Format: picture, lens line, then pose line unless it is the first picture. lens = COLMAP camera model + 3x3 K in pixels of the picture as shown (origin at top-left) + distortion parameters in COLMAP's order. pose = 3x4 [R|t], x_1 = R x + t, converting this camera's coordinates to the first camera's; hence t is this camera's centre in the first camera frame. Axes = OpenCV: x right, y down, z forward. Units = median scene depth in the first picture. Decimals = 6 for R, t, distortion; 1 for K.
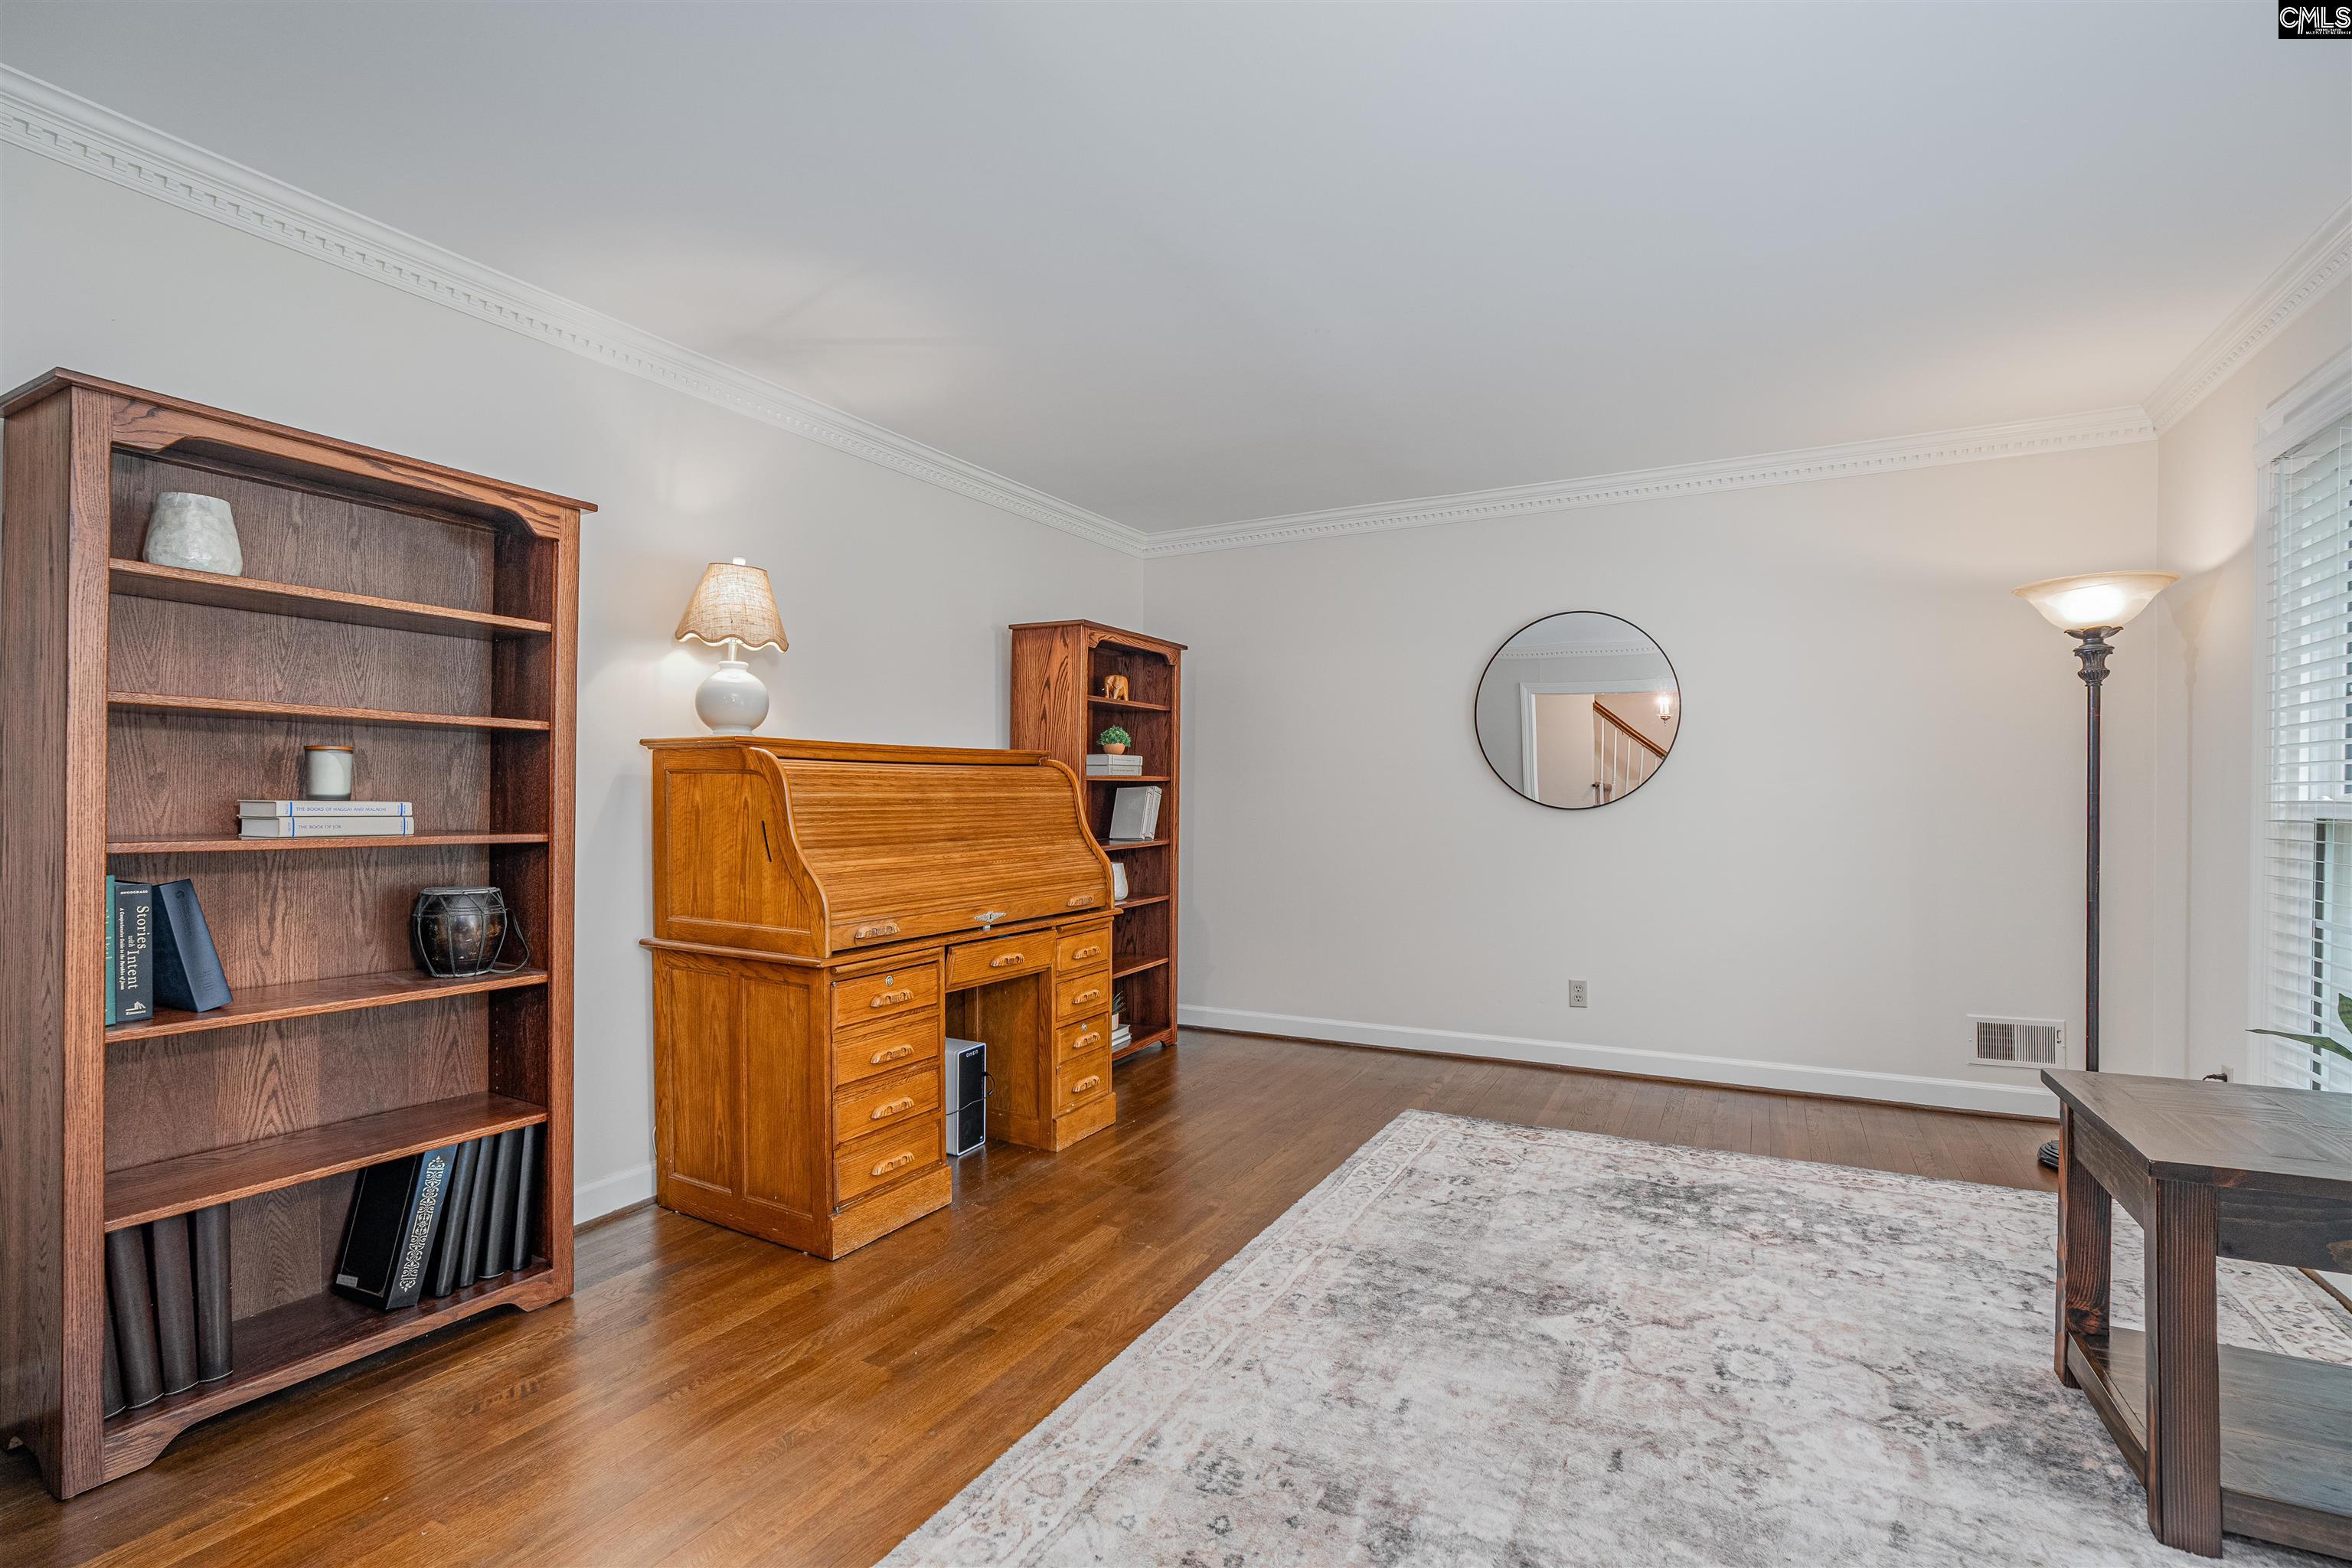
lens RADIAL K [[1081.1, 0, 1172.1], [0, 1081.1, 794.9], [0, 0, 1]] dist [-0.033712, 0.008584]
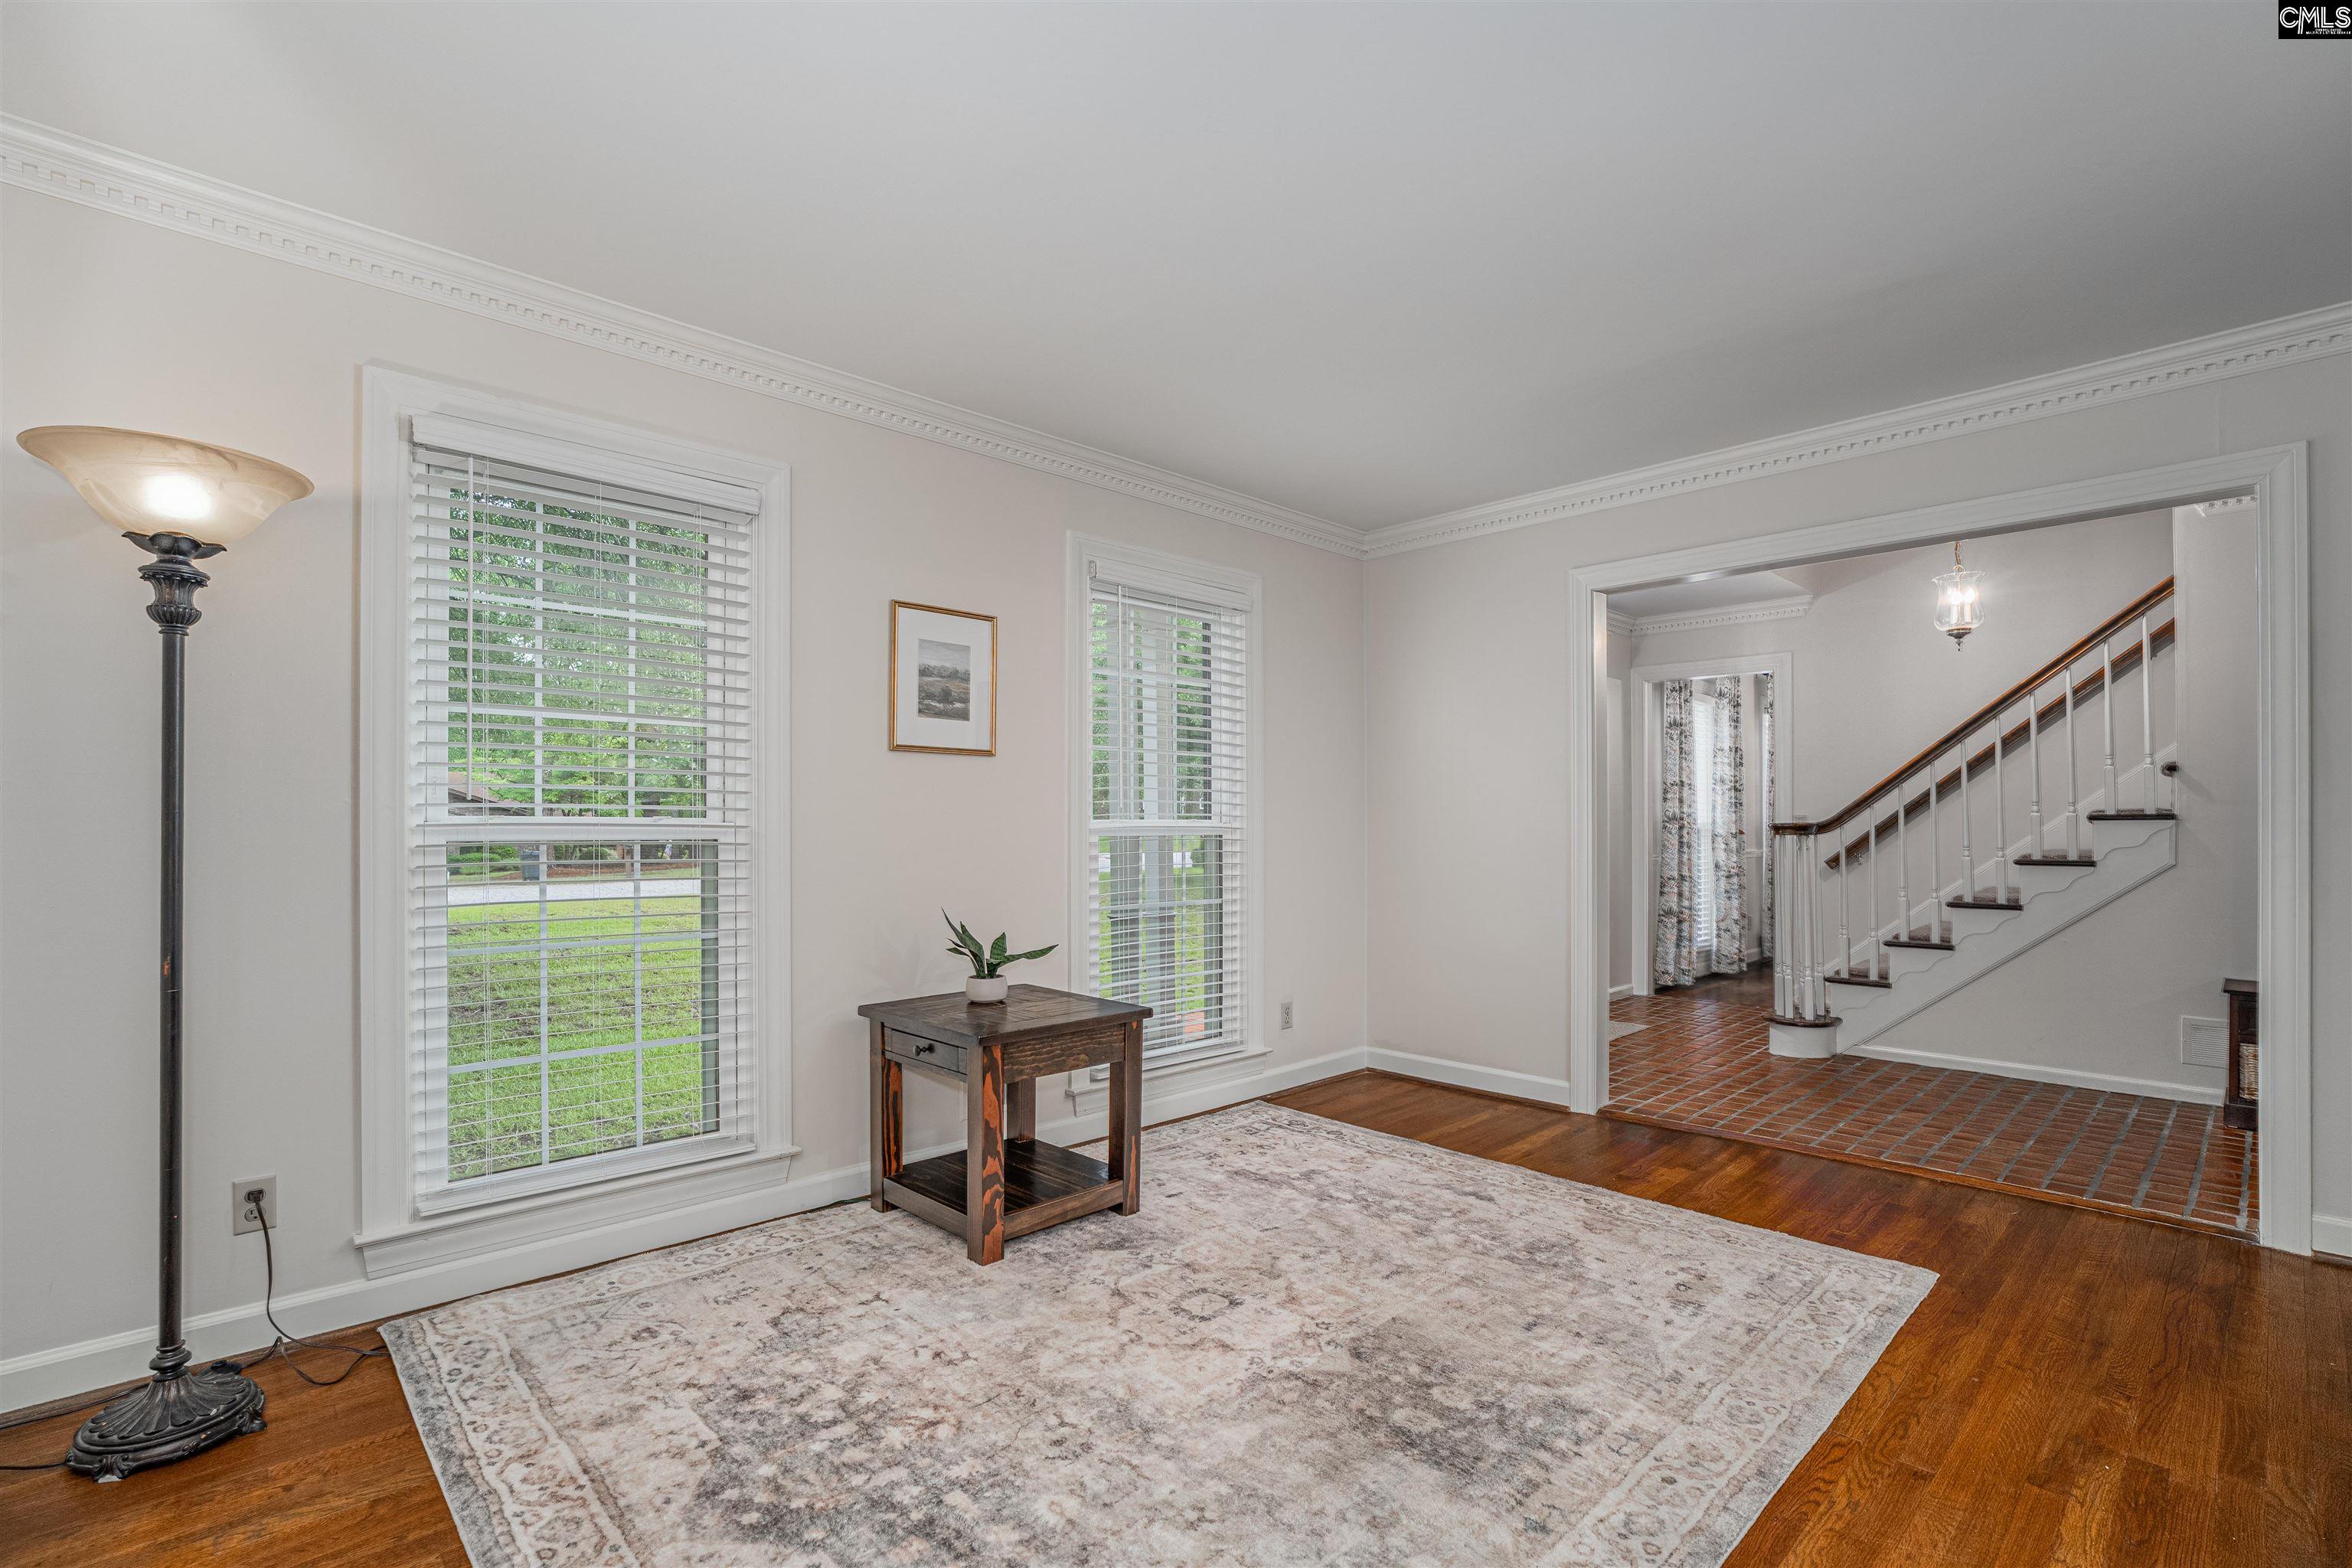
lens RADIAL K [[1081.1, 0, 1188.5], [0, 1081.1, 797.8], [0, 0, 1]] dist [-0.033712, 0.008584]
pose [[-0.956056, 0.010524, 0.292997, 0.170866], [0.004287, 0.999750, -0.021922, 0.010812], [-0.293154, -0.019703, -0.955862, 1.688662]]
